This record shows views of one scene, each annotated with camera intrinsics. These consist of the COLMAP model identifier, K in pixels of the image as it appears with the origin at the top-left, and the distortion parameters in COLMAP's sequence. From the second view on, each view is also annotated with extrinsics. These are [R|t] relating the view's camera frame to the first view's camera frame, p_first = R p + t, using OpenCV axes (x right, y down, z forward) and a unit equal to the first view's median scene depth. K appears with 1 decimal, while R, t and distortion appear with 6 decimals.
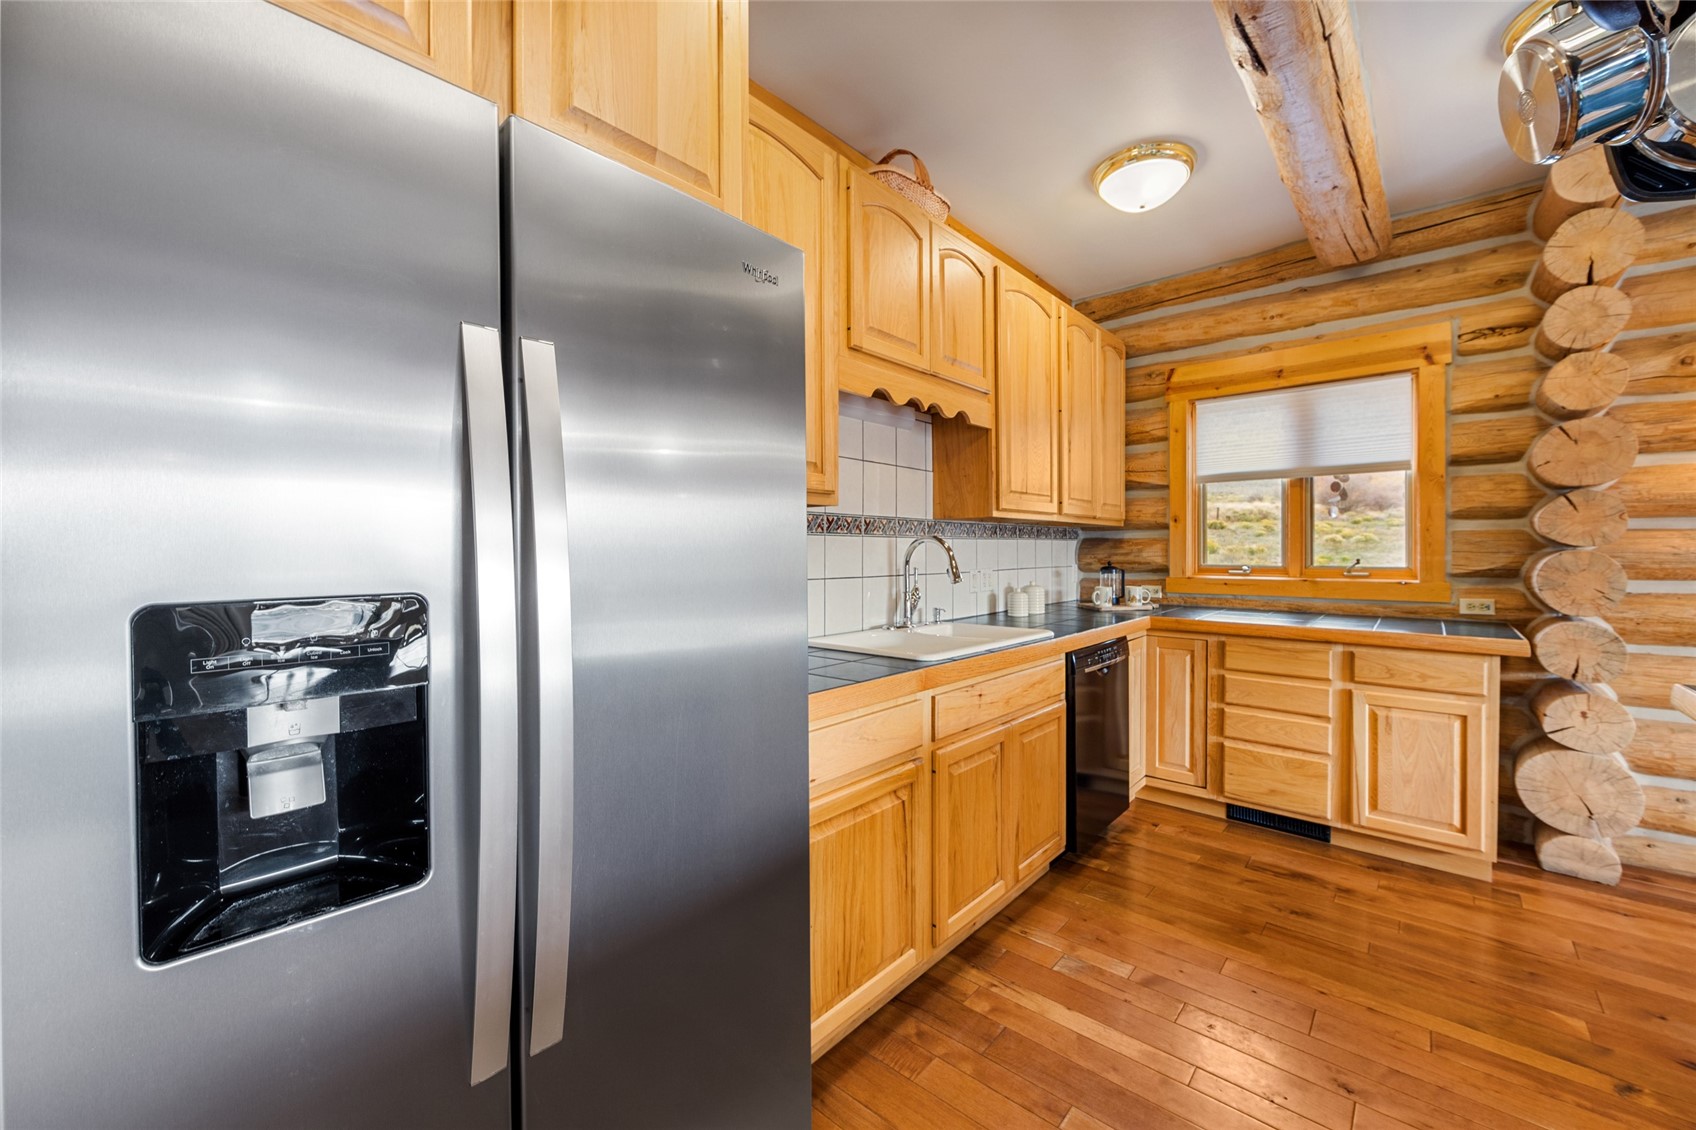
lens RADIAL K [[671.1, 0, 853.9], [0, 671.1, 557.0], [0, 0, 1]] dist [-0.001891, -0.000078]
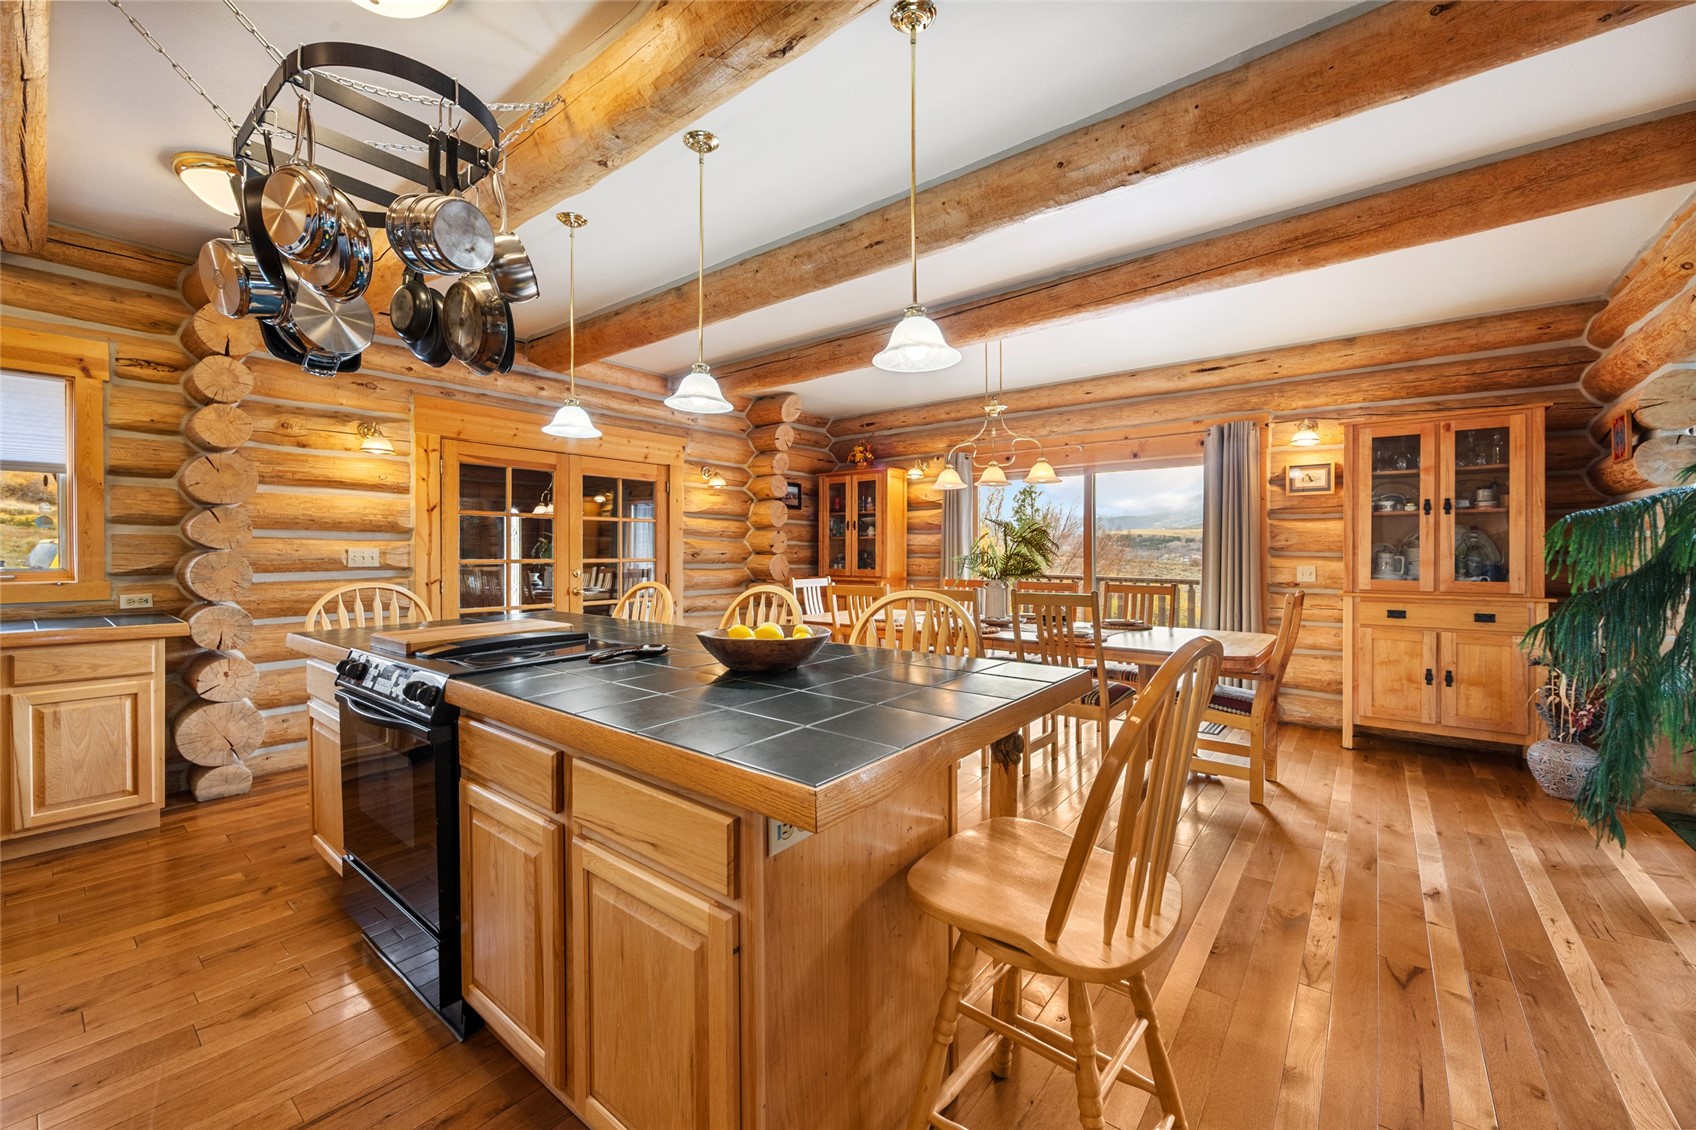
lens RADIAL K [[663.1, 0, 849.3], [0, 663.1, 553.7], [0, 0, 1]] dist [-0.005946, -0.000182]
pose [[-0.042116, -0.001895, 0.999111, -0.271974], [0.008987, 0.999957, 0.002276, 0.001503], [-0.999072, 0.009075, -0.042097, -0.188260]]
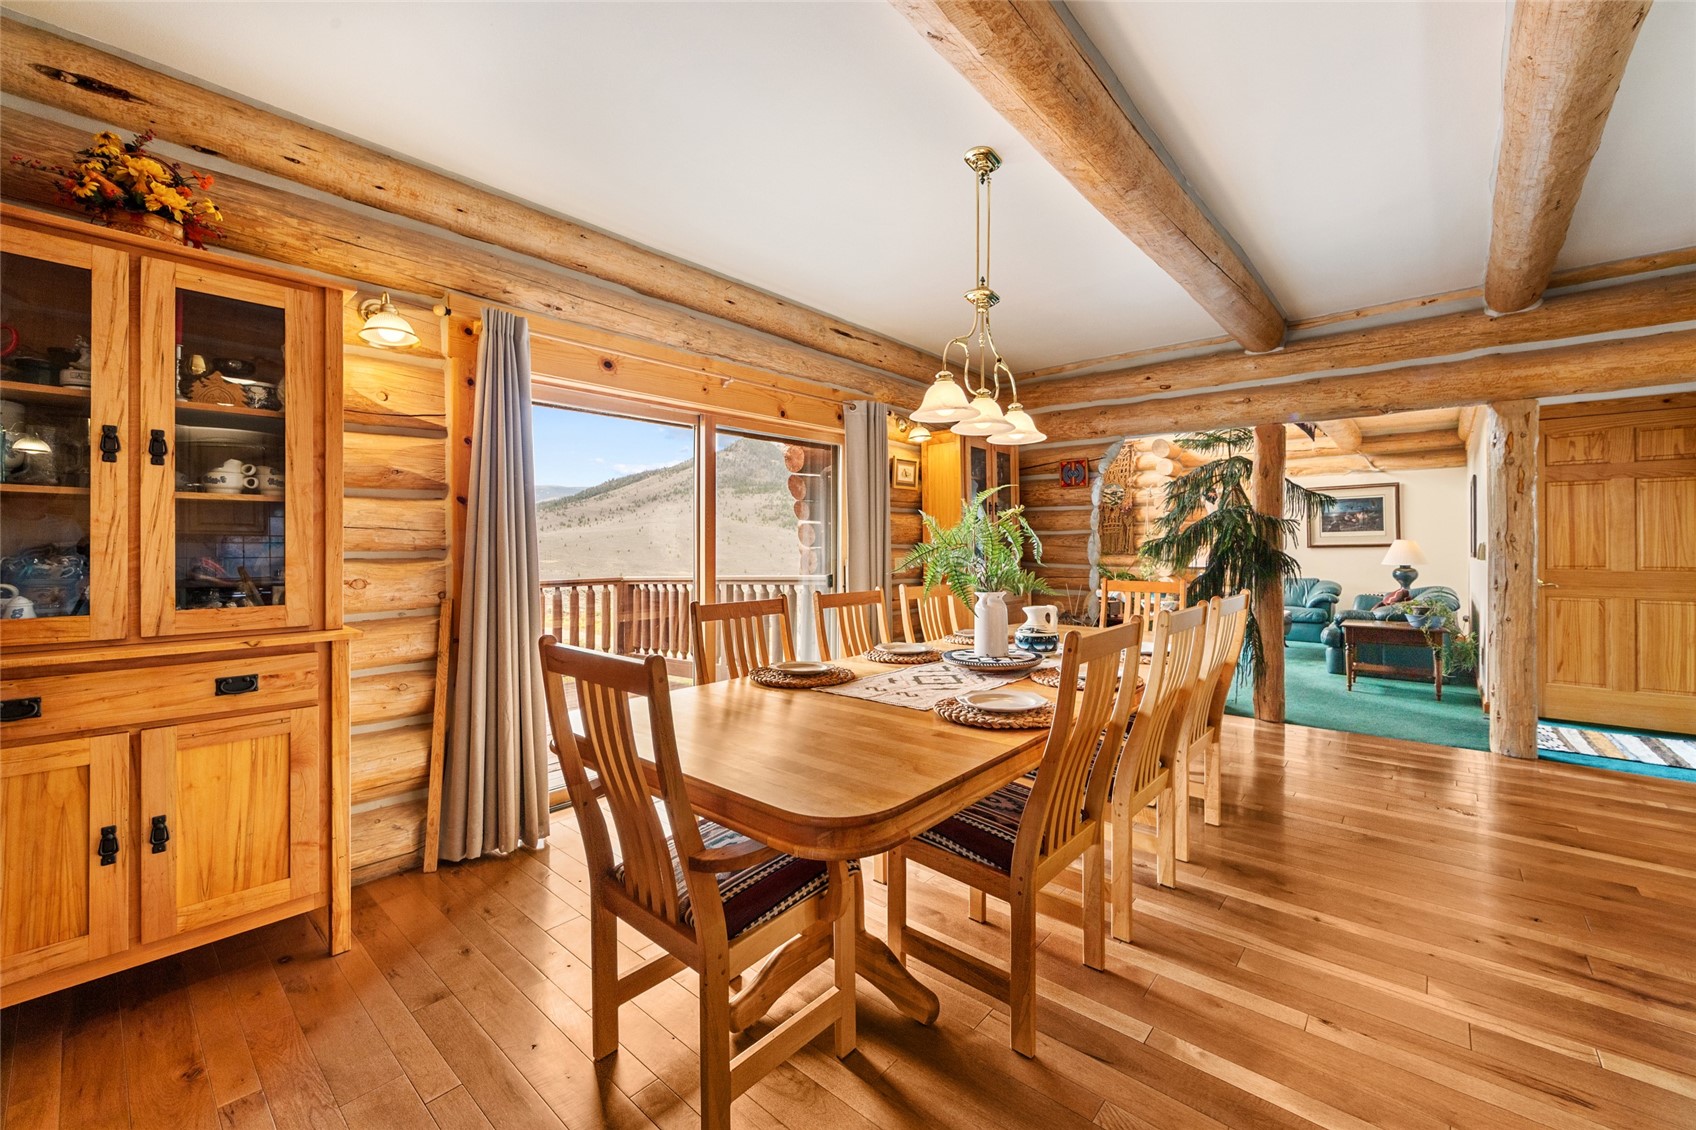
lens RADIAL K [[669.5, 0, 847.9], [0, 669.5, 545.9], [0, 0, 1]] dist [-0.005481, -0.000052]
pose [[-0.999986, 0.005033, 0.001387, 1.593189], [0.005050, 0.999912, 0.012245, -0.006998], [-0.001325, 0.012252, -0.999924, 0.366280]]
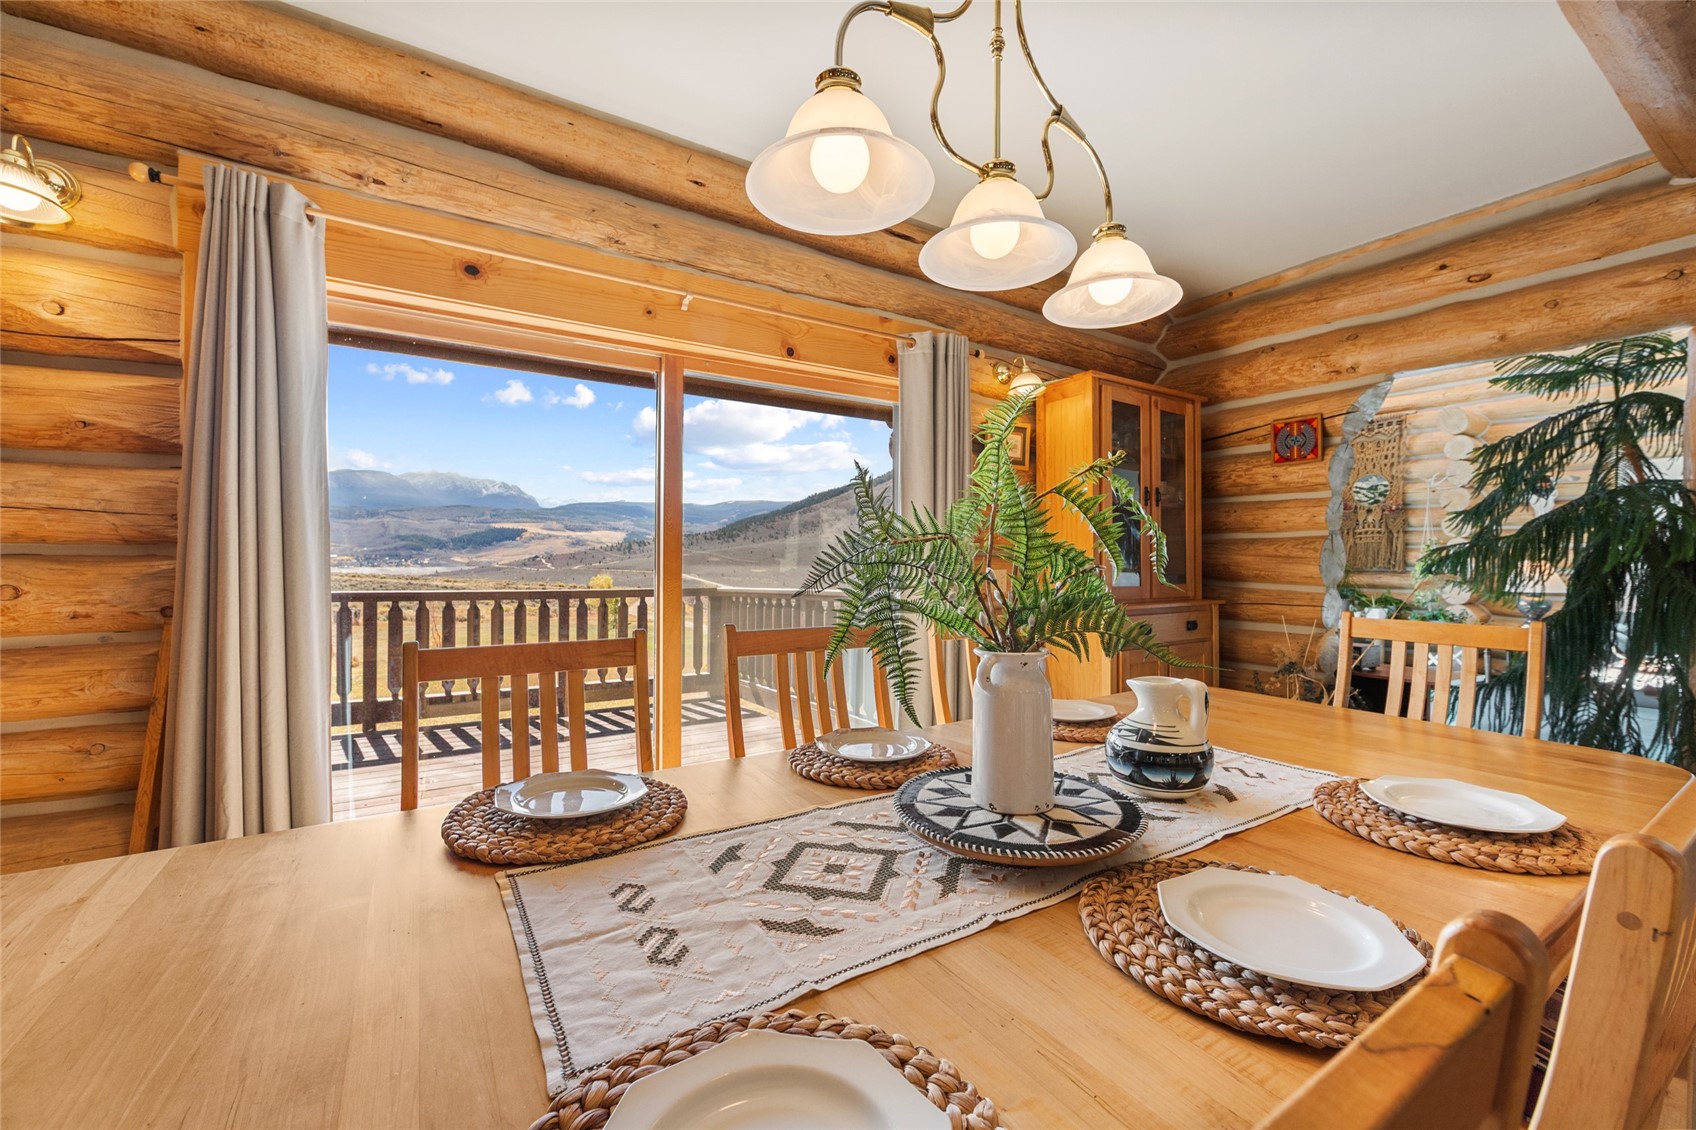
lens RADIAL K [[667.0, 0, 846.6], [0, 667.0, 563.6], [0, 0, 1]] dist [-0.005234, -0.000298]
pose [[-0.957964, -0.007768, 0.286784, 1.364043], [-0.002182, 0.999802, 0.019791, 0.013626], [-0.286881, 0.018334, -0.957791, -0.203093]]
